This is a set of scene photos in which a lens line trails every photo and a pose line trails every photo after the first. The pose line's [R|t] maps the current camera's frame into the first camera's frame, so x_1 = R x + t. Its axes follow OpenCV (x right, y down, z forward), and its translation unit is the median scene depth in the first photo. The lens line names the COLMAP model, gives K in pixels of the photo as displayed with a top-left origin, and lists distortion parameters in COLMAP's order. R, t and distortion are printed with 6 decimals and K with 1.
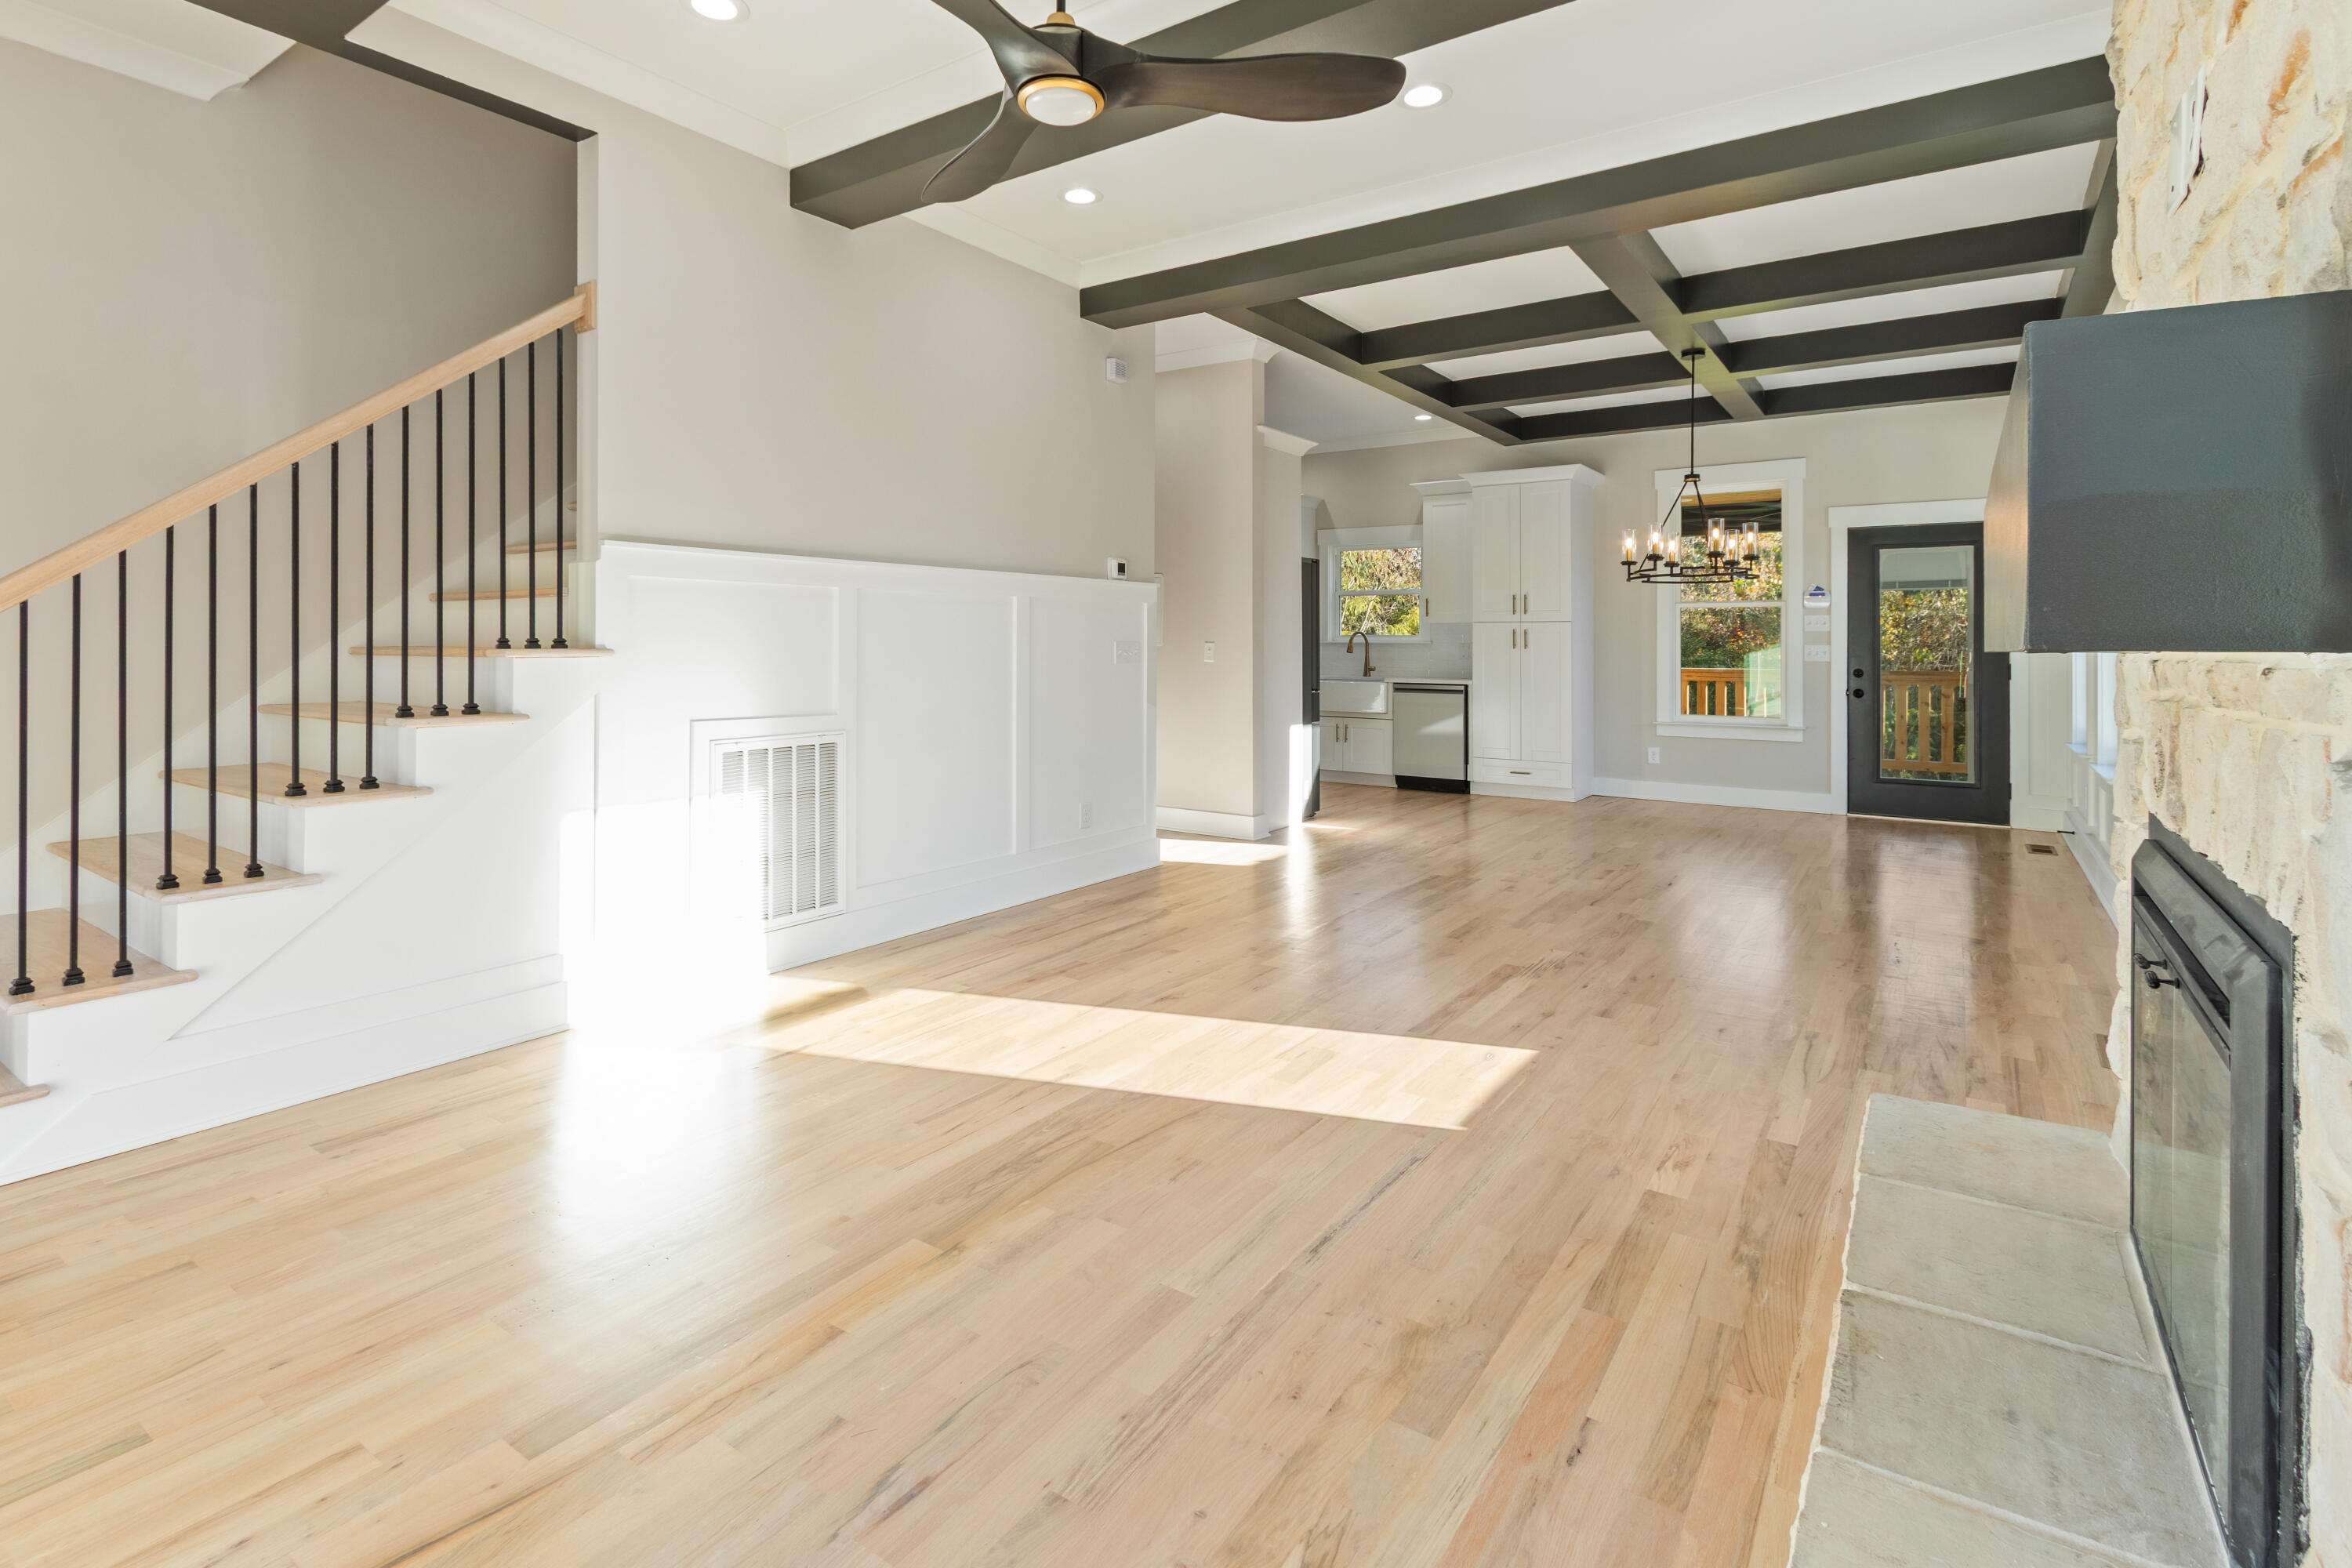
lens RADIAL K [[1129.5, 0, 1192.1], [0, 1129.5, 772.6], [0, 0, 1]] dist [0.009008, -0.000039]
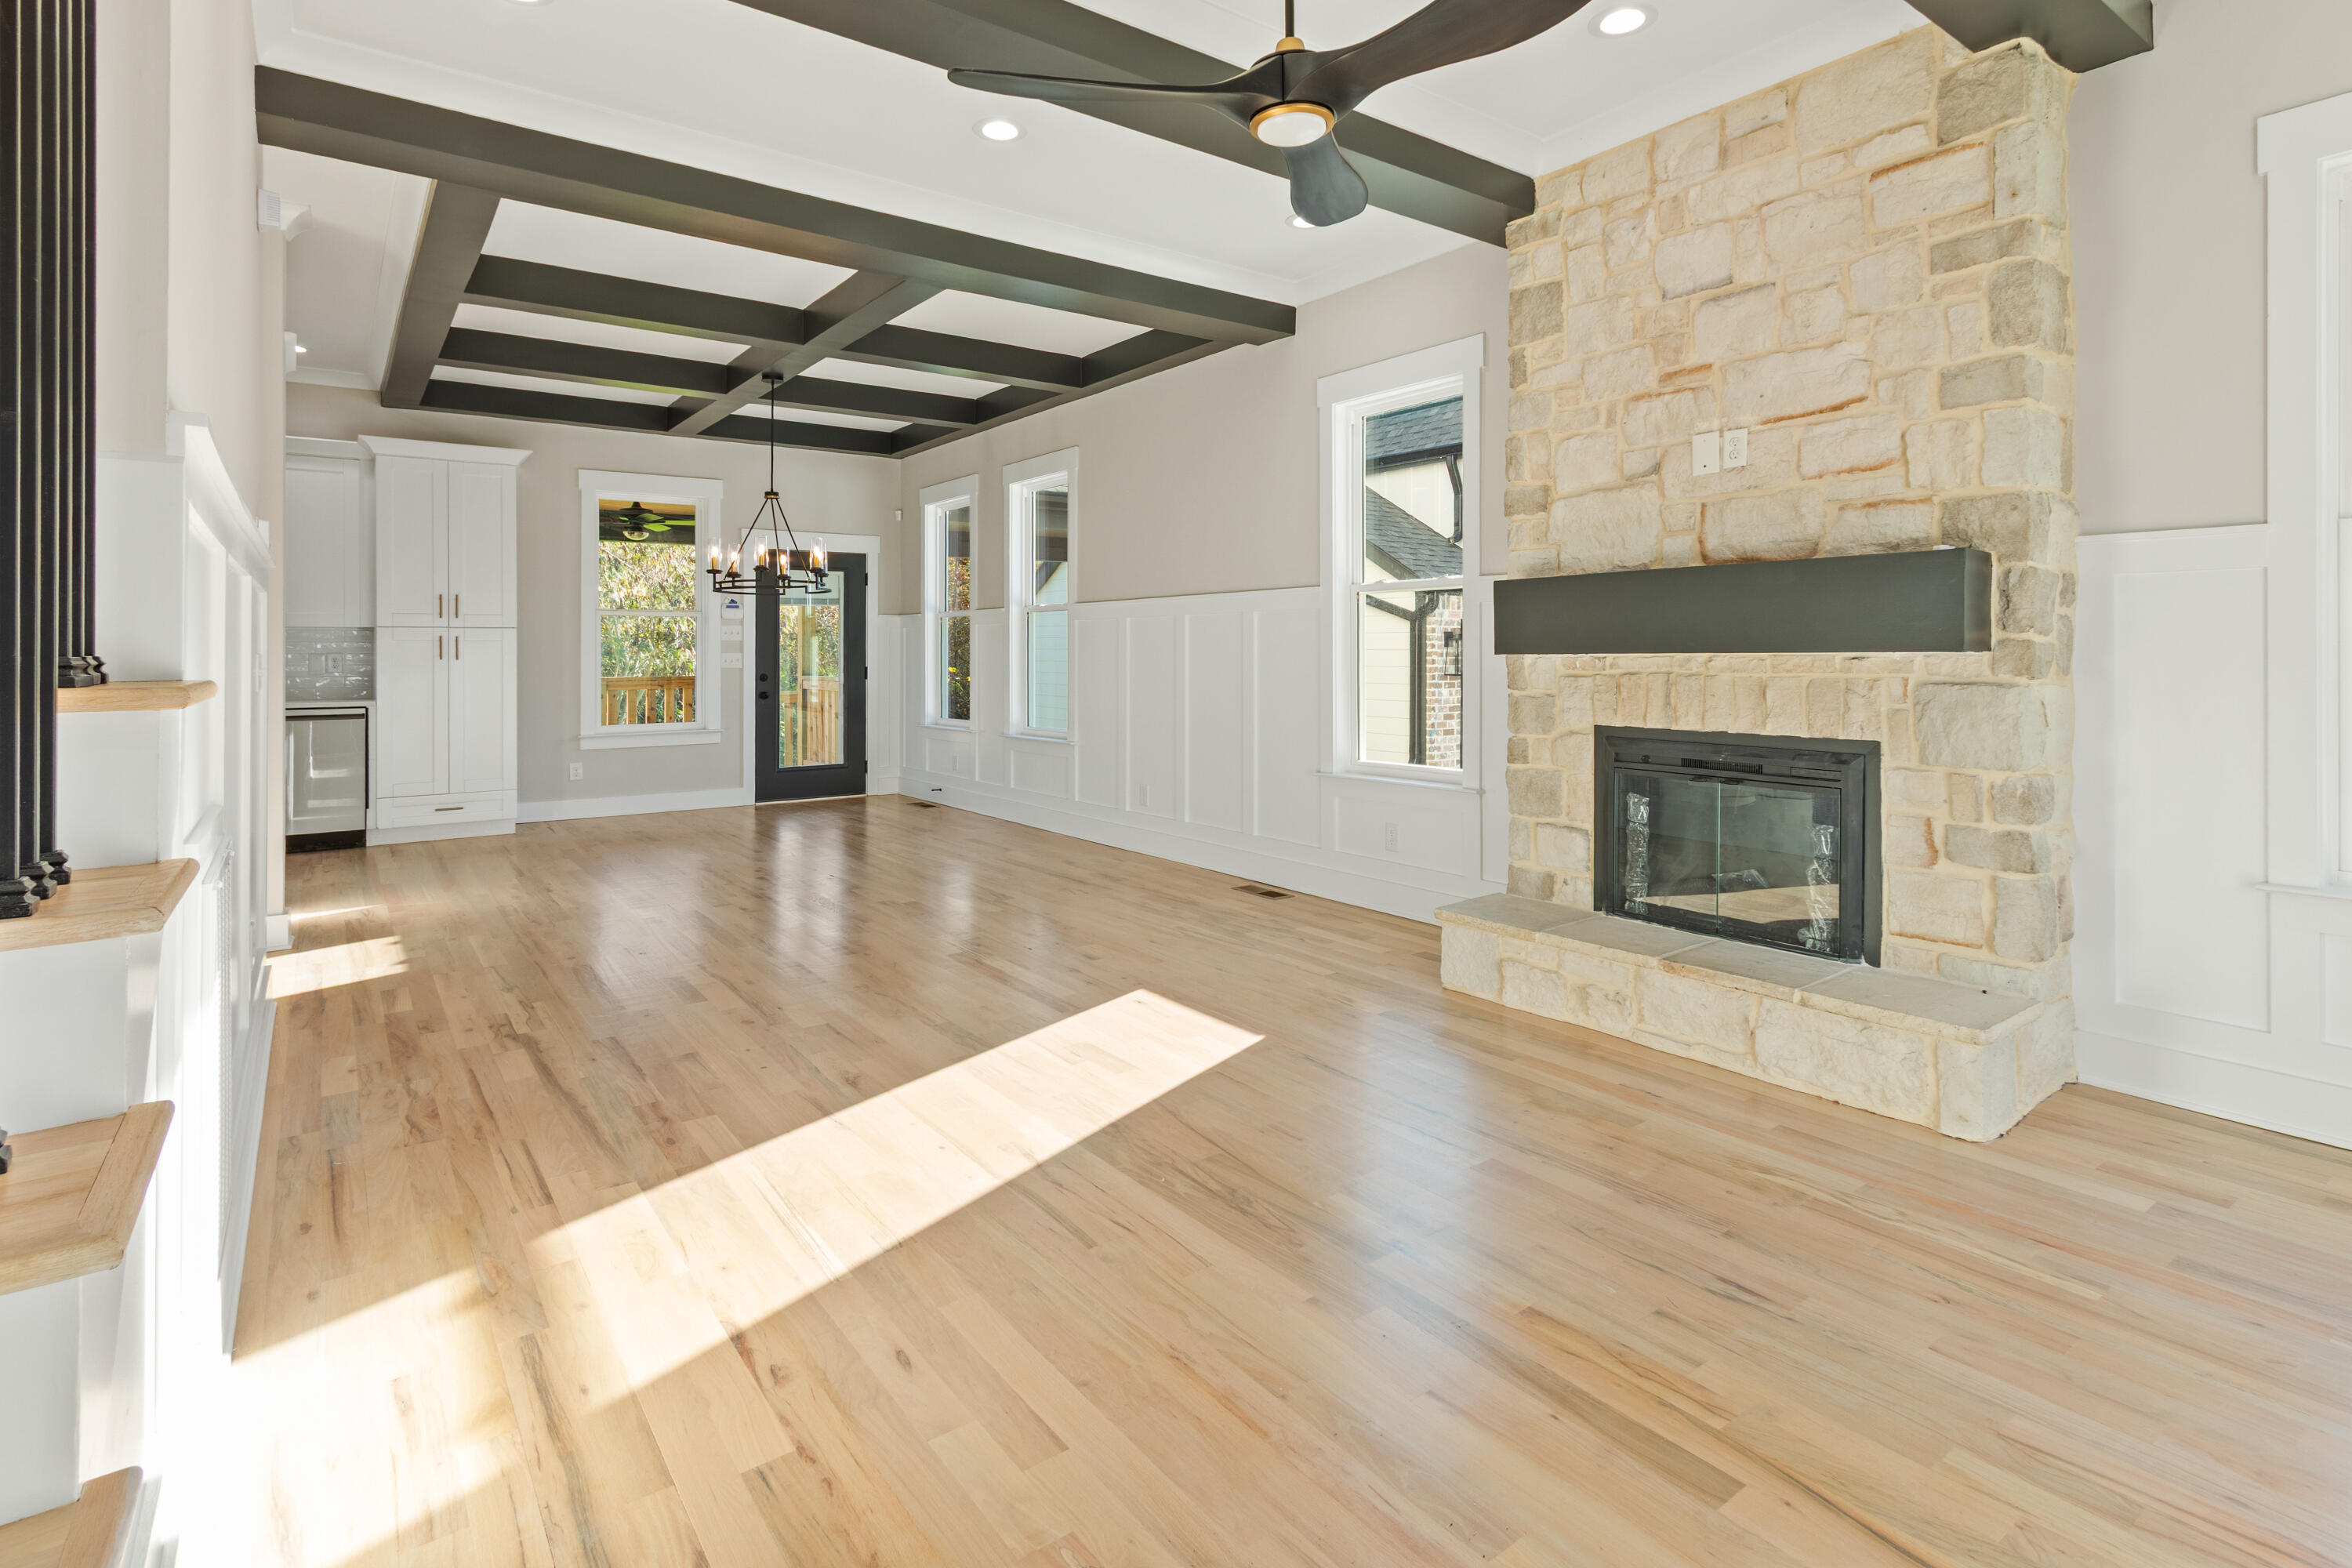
lens RADIAL K [[1129.5, 0, 1192.1], [0, 1129.5, 772.6], [0, 0, 1]] dist [0.009008, -0.000039]
pose [[0.322472, -0.106666, 0.940550, -0.432584], [0.113041, 0.990860, 0.073614, -0.035745], [-0.939805, 0.082582, 0.331582, 0.291068]]
